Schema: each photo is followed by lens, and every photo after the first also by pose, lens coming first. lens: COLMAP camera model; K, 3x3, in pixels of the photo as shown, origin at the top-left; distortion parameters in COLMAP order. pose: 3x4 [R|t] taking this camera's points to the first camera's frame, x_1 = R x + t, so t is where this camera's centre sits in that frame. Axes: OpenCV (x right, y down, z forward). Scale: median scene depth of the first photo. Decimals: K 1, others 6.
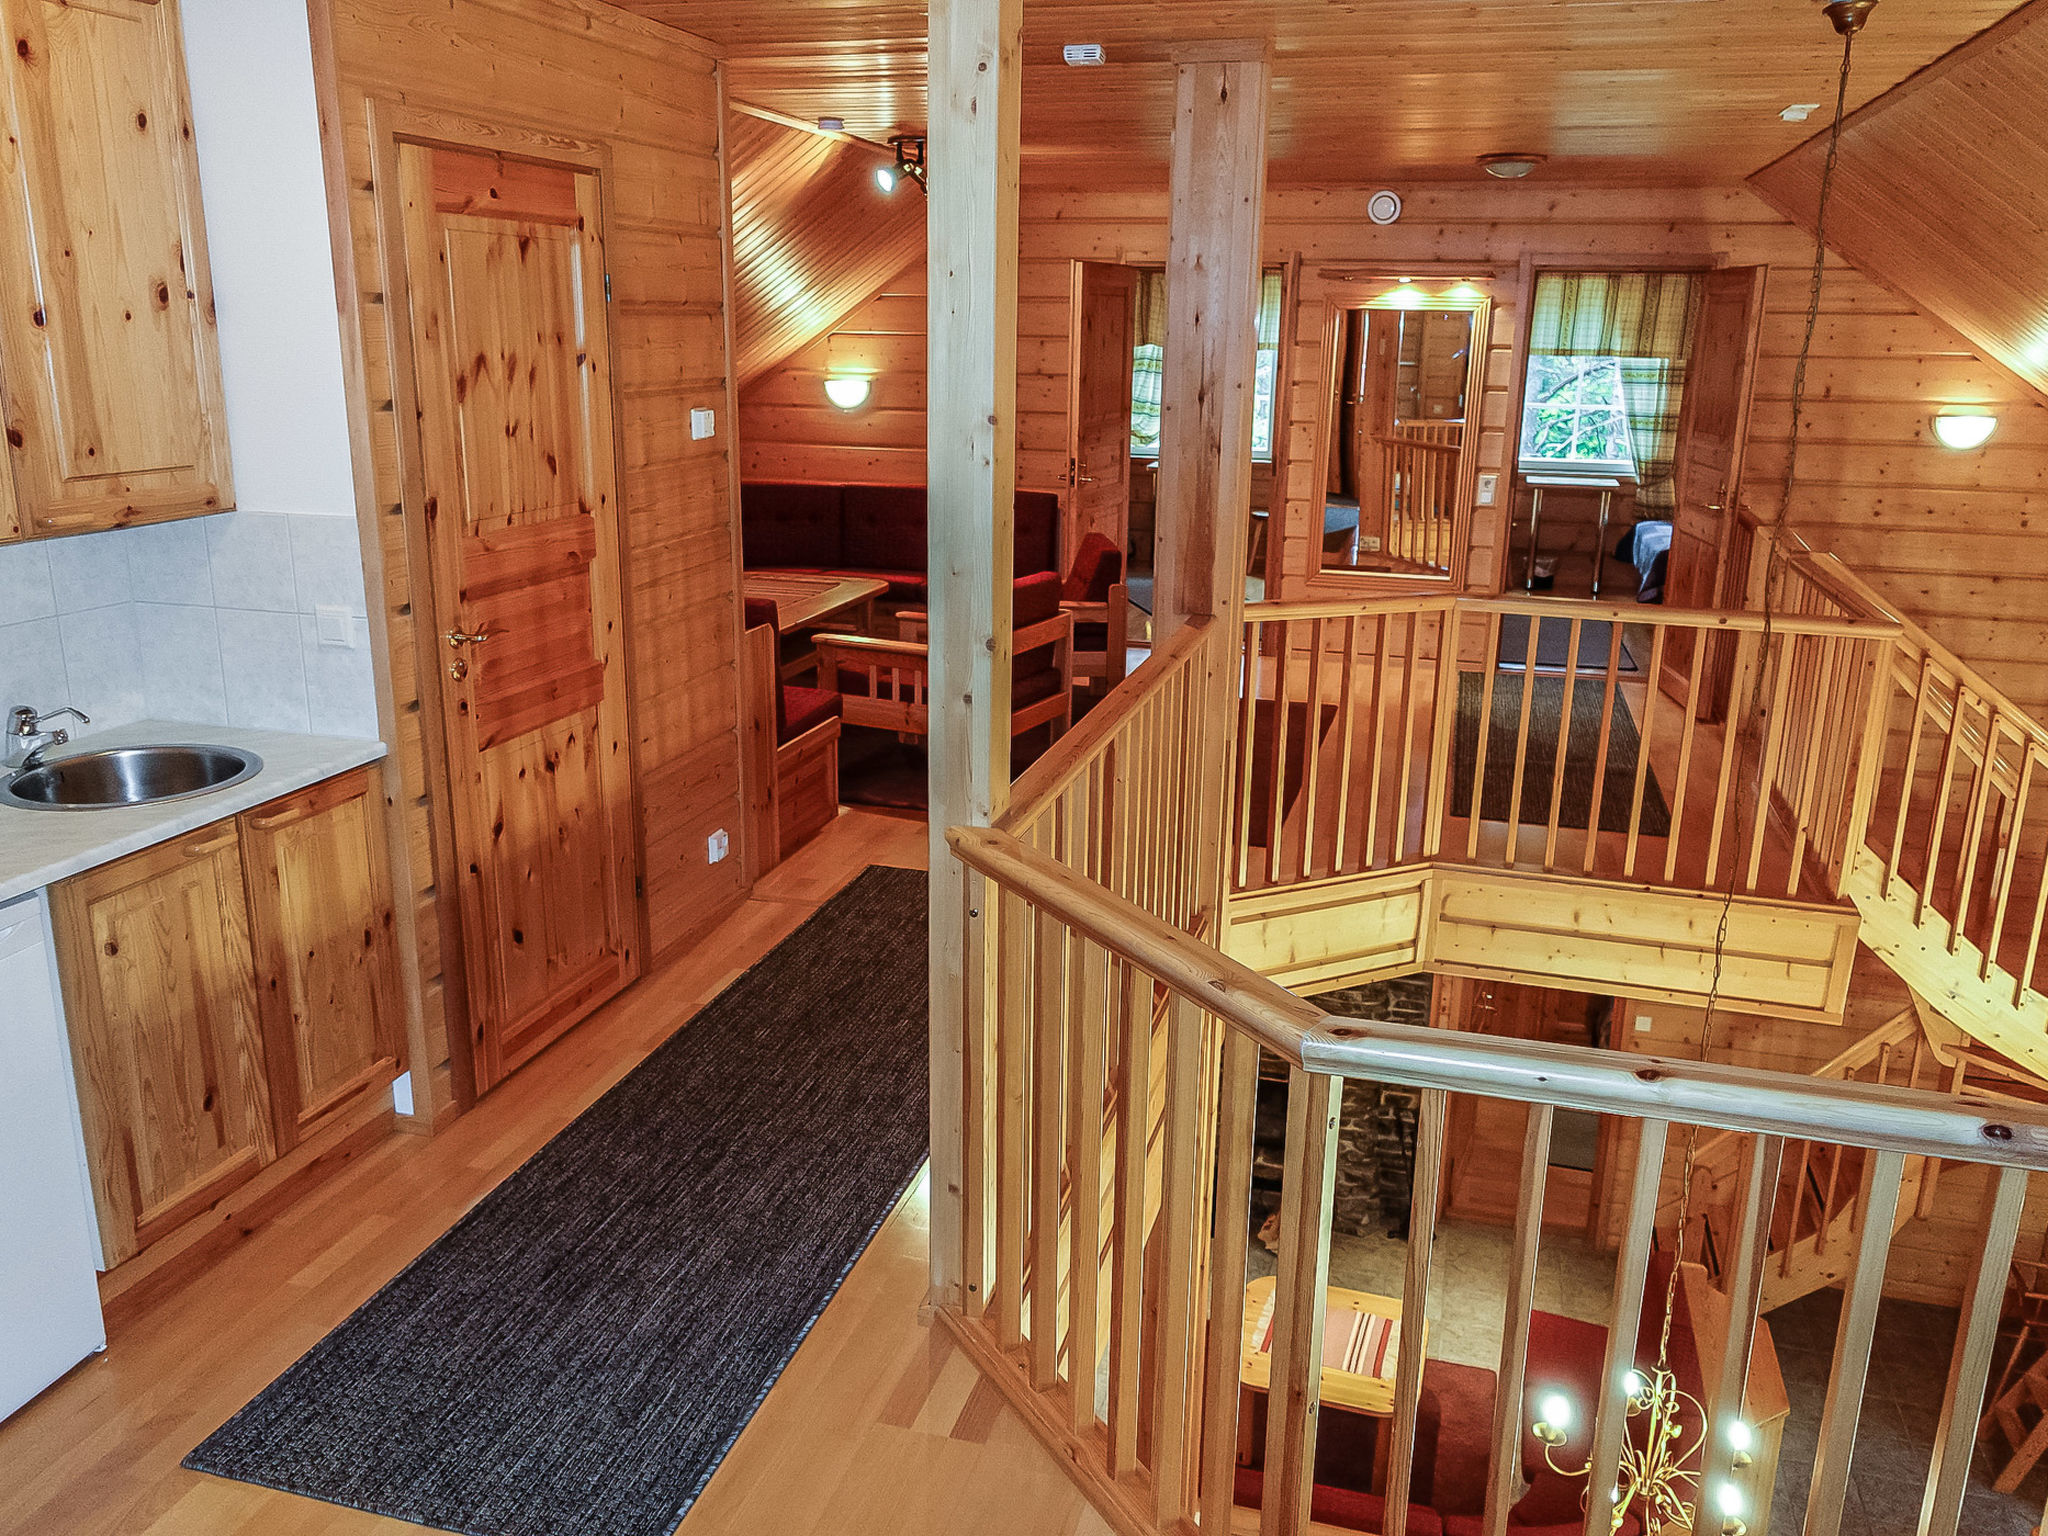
lens RADIAL K [[1590.0, 0, 1024.0], [0, 1590.0, 768.0], [0, 0, 1]] dist [-0.002398, 0.007960]
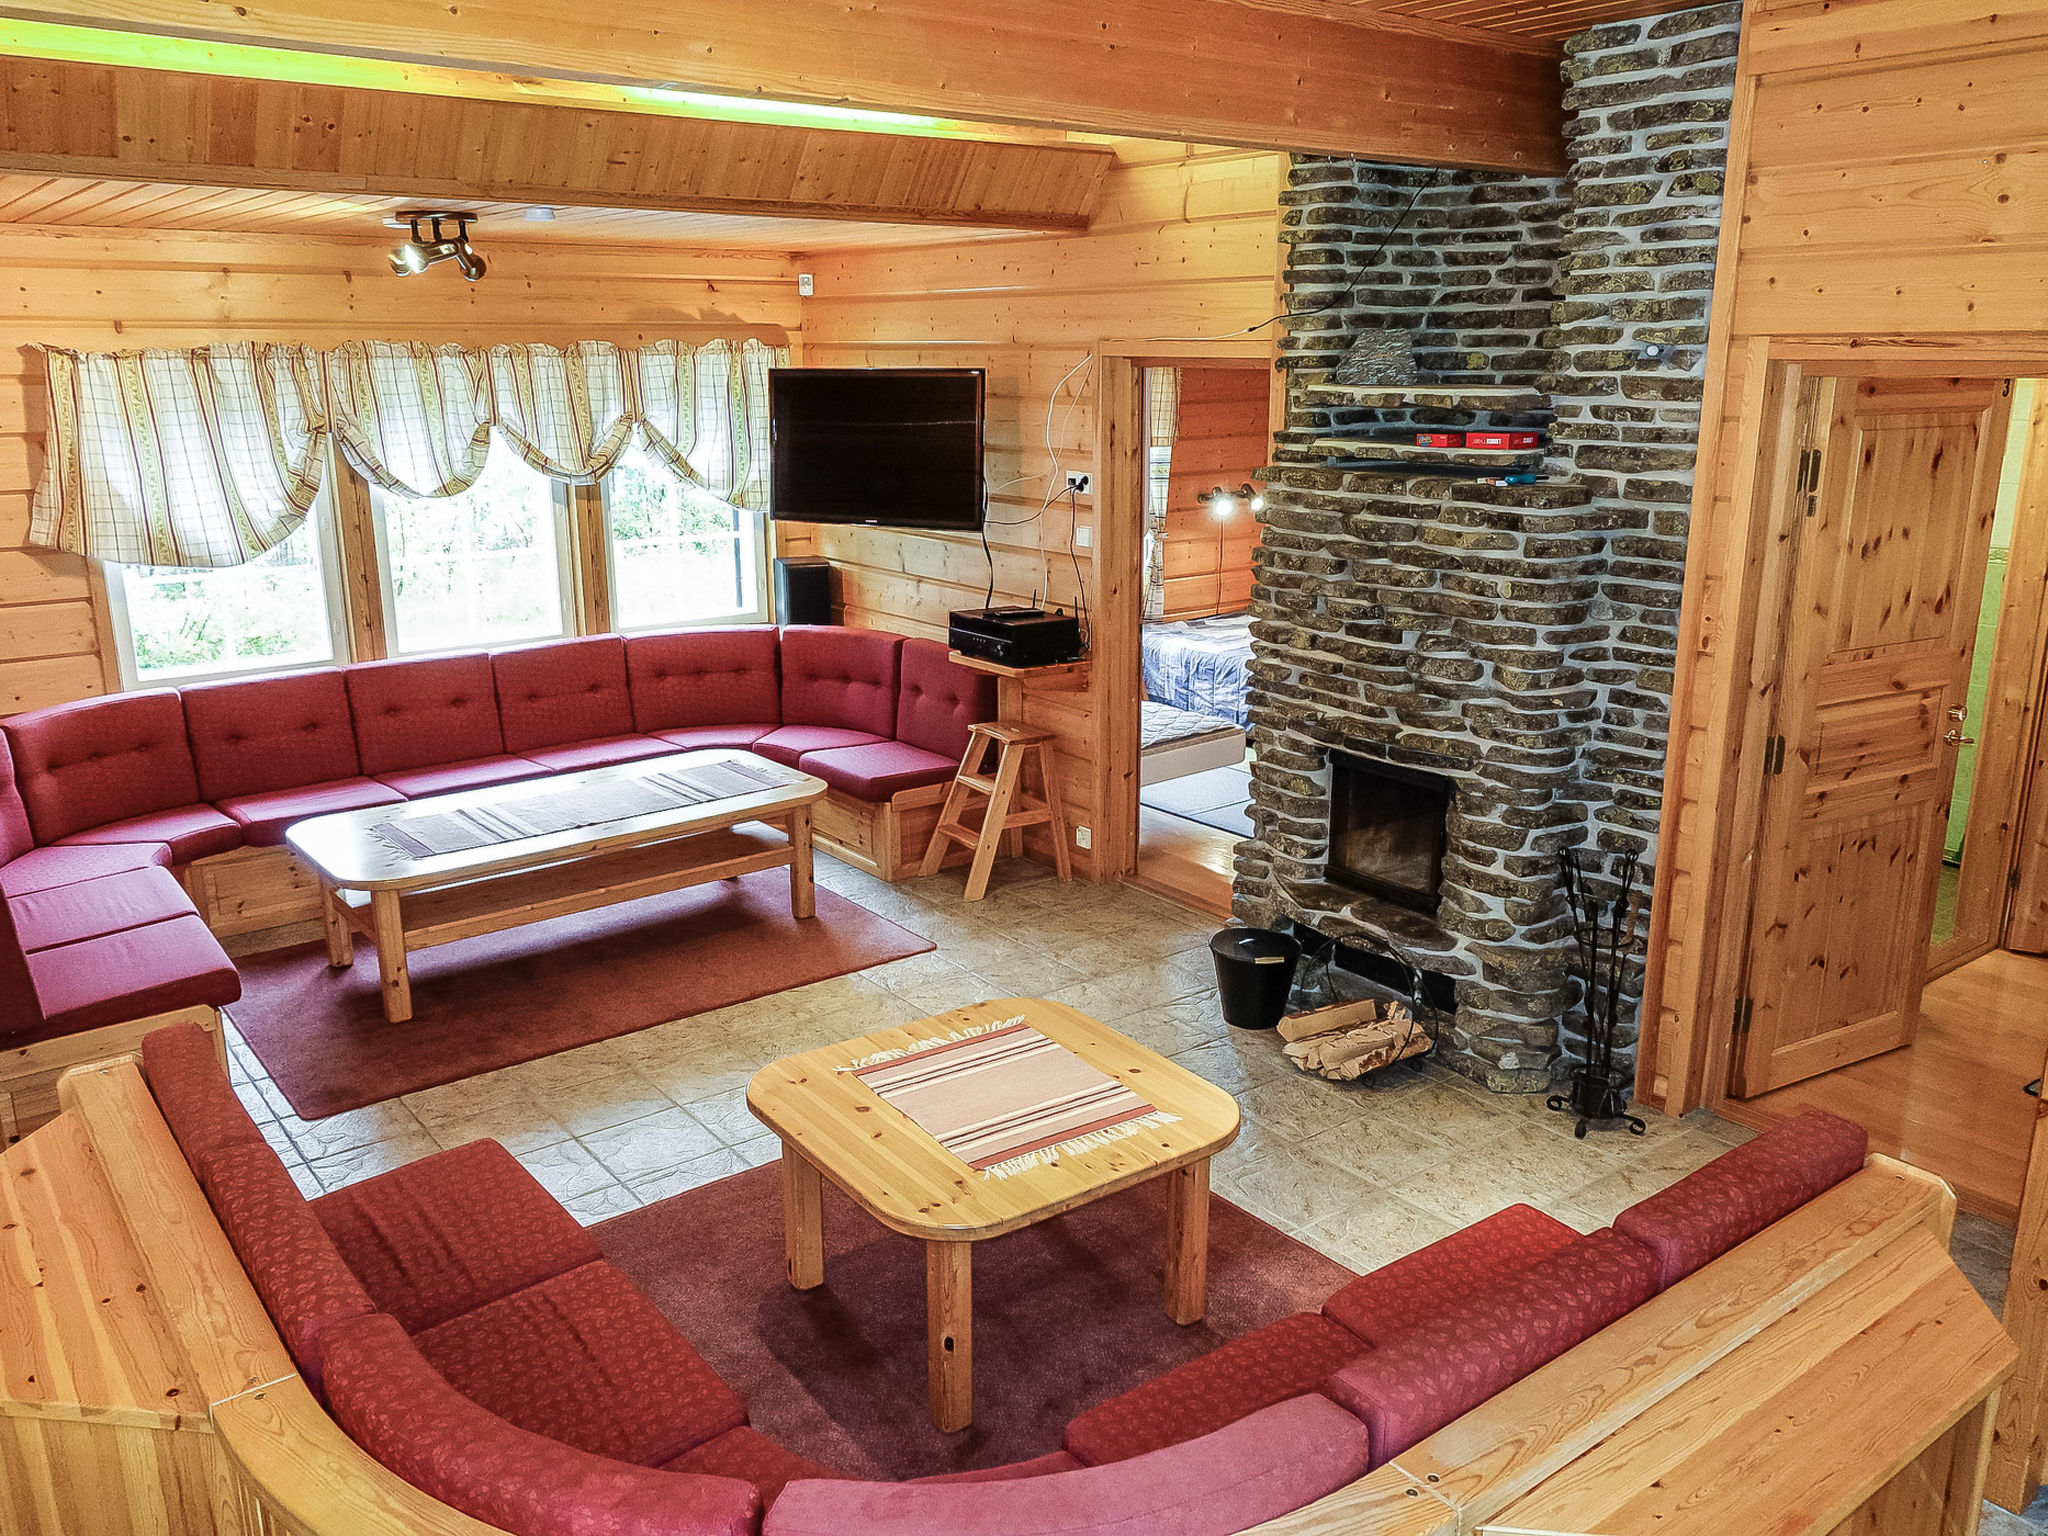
lens RADIAL K [[1590.0, 0, 1024.0], [0, 1590.0, 768.0], [0, 0, 1]] dist [-0.002398, 0.007960]
pose [[0.805949, 0.134137, -0.576588, 0.445817], [-0.142689, 0.989291, 0.030699, 0.239704], [0.574532, 0.057531, 0.816458, 0.596424]]
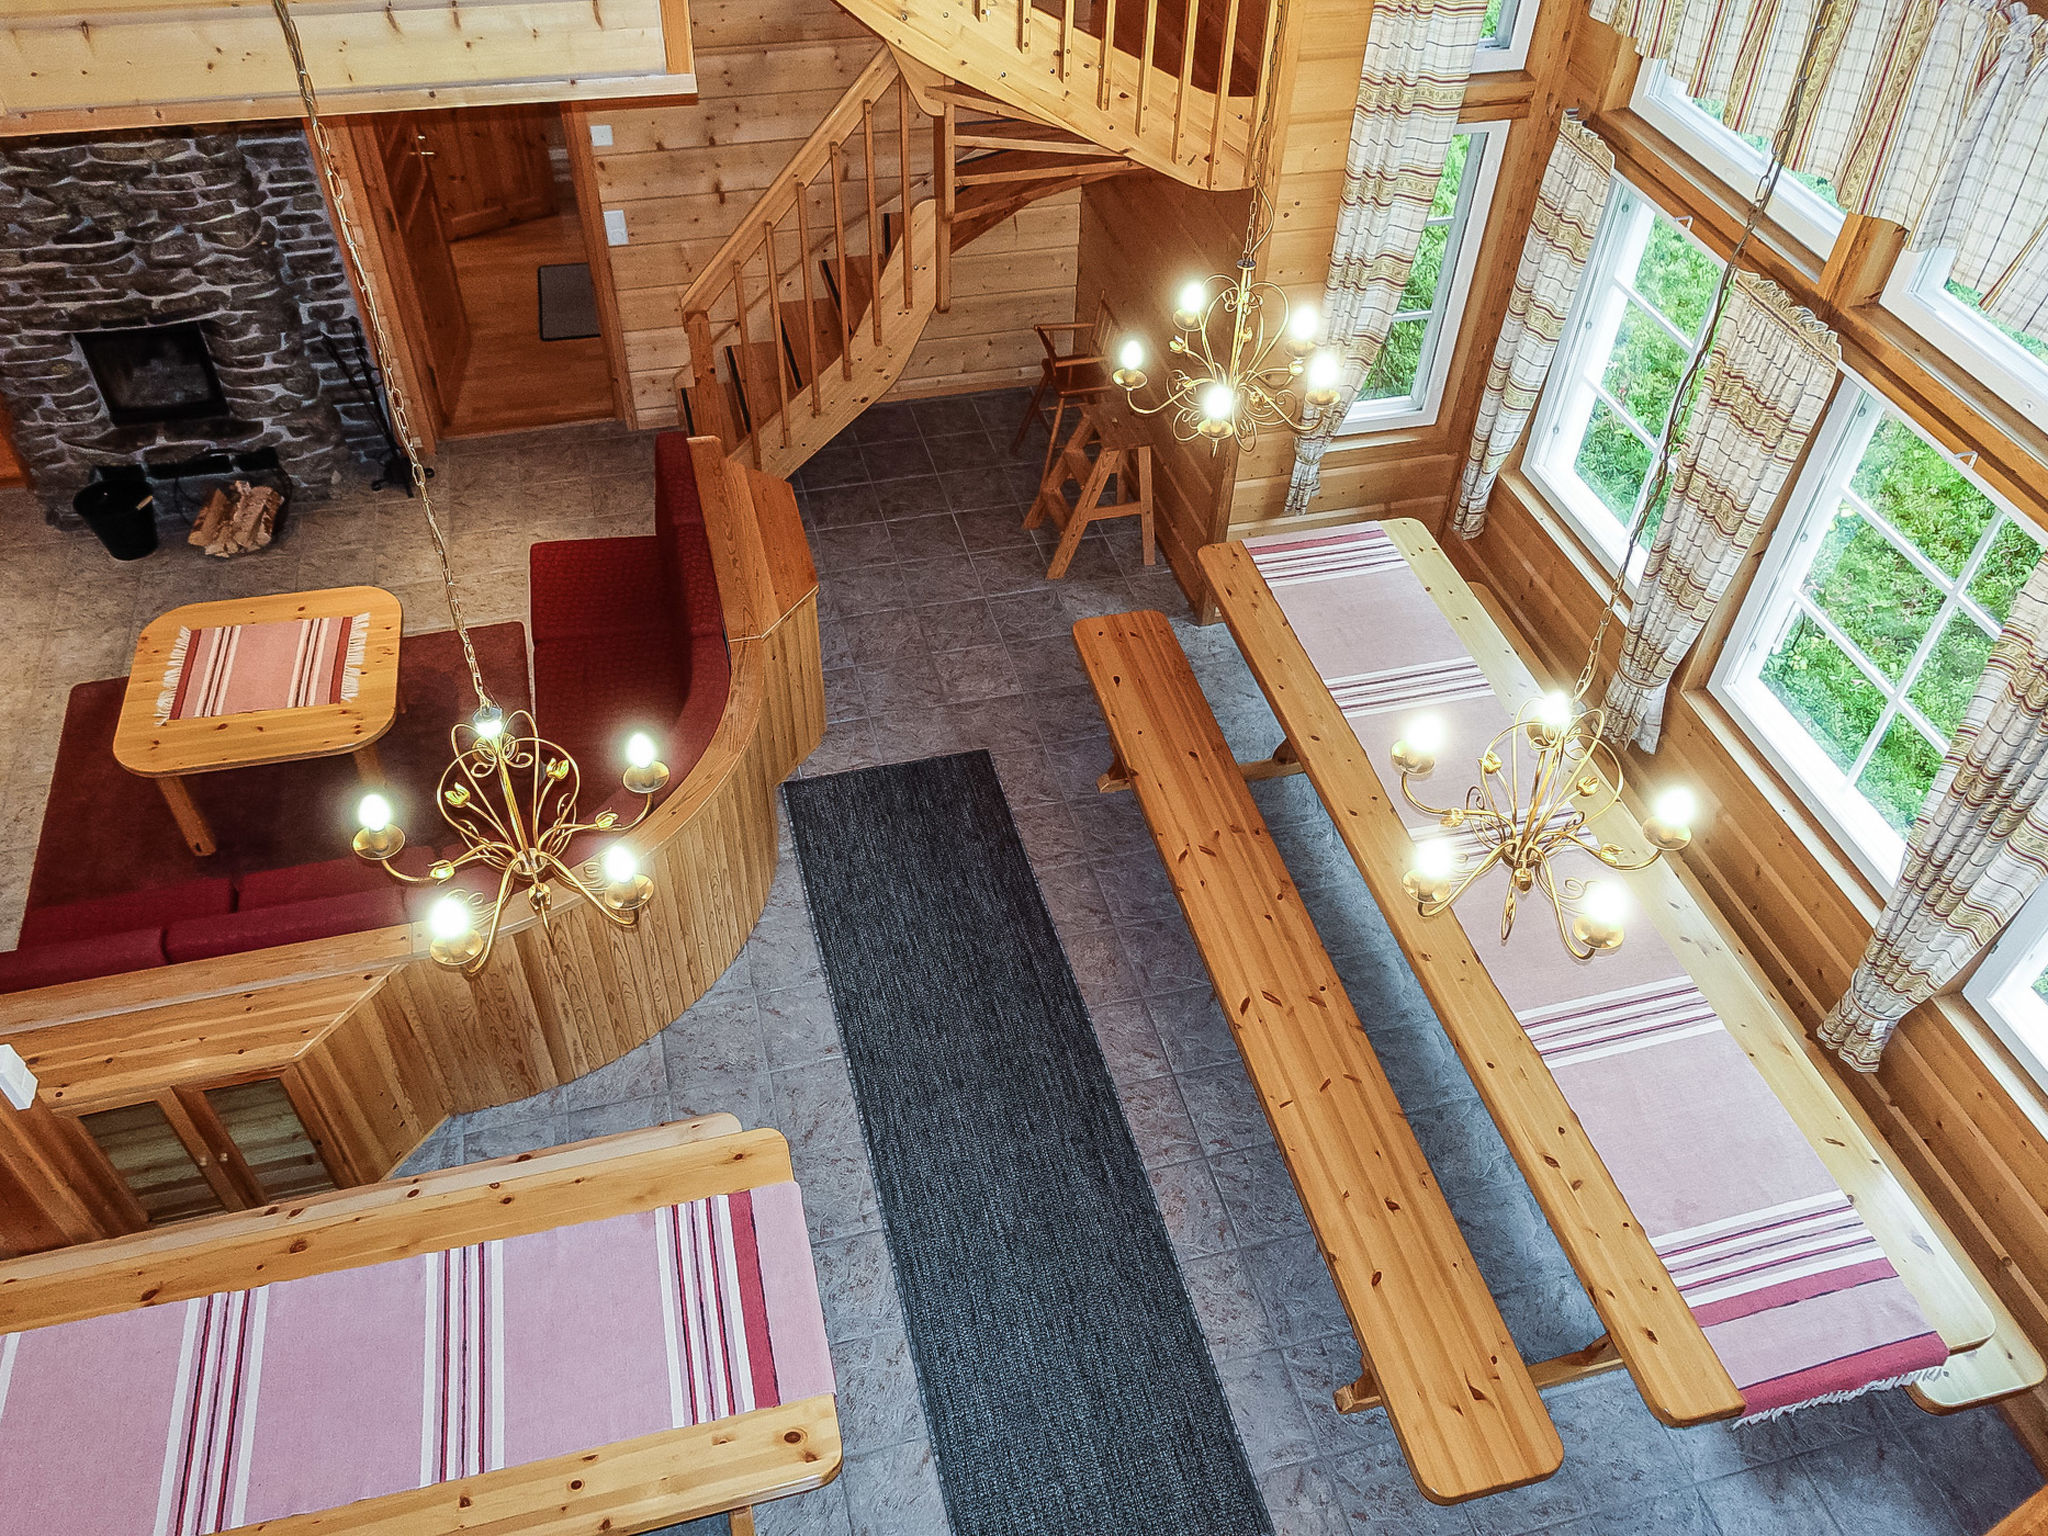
lens RADIAL K [[1590.0, 0, 1024.0], [0, 1590.0, 768.0], [0, 0, 1]] dist [-0.002398, 0.007960]
pose [[0.857082, -0.355959, 0.372429, 0.197580], [0.122423, 0.842927, 0.523915, 0.049103], [-0.500422, -0.403444, 0.766035, 0.227136]]
